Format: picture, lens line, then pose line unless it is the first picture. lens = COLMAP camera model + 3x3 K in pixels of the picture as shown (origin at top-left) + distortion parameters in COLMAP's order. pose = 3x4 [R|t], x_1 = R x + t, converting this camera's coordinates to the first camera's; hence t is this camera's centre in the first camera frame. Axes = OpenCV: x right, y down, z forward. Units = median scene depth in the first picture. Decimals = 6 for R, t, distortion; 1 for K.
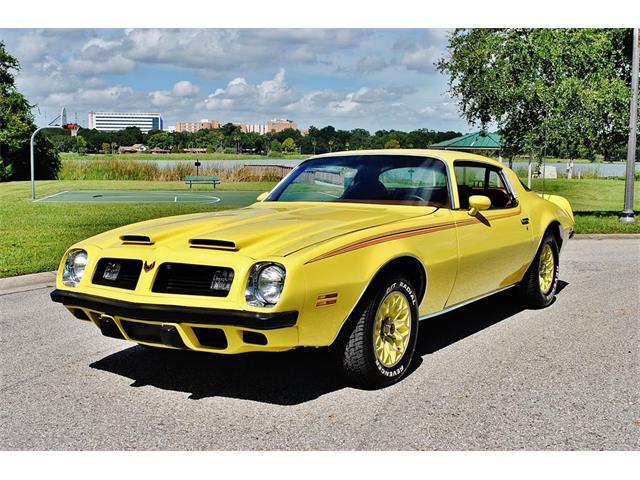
lens RADIAL K [[793.1, 0, 320.1], [0, 793.1, 272.5], [0, 0, 1]] dist [-0.062630, 0.000000]
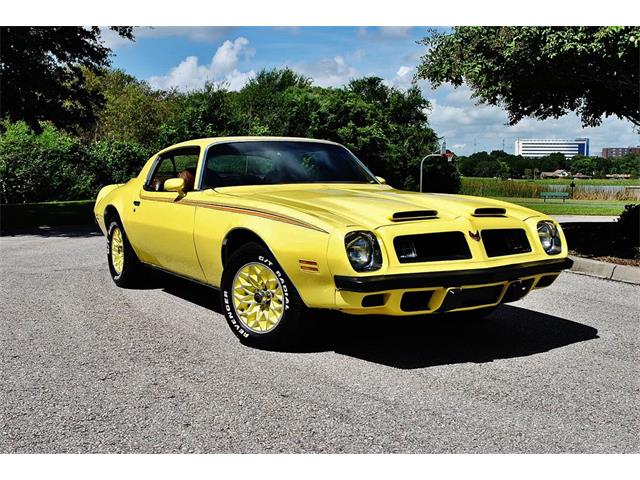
lens RADIAL K [[793.1, 0, 308.8], [0, 793.1, 239.2], [0, 0, 1]] dist [-0.062630, 0.000000]
pose [[0.858192, 0.038449, -0.511887, 1.531090], [-0.076246, 0.995677, -0.053041, 0.466577], [0.507635, 0.084548, 0.857414, -2.576586]]
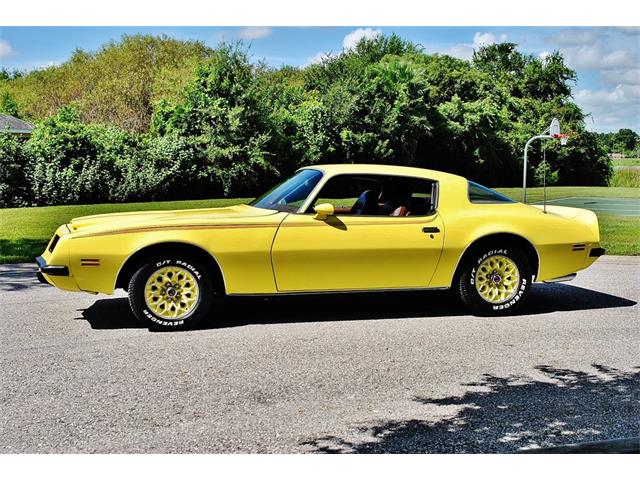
lens RADIAL K [[793.1, 0, 319.0], [0, 793.1, 234.6], [0, 0, 1]] dist [-0.062630, 0.000000]
pose [[0.734954, 0.060705, -0.675394, 1.202615], [-0.097920, 0.995047, -0.017119, -0.033116], [0.671010, 0.078716, 0.737258, 0.117858]]
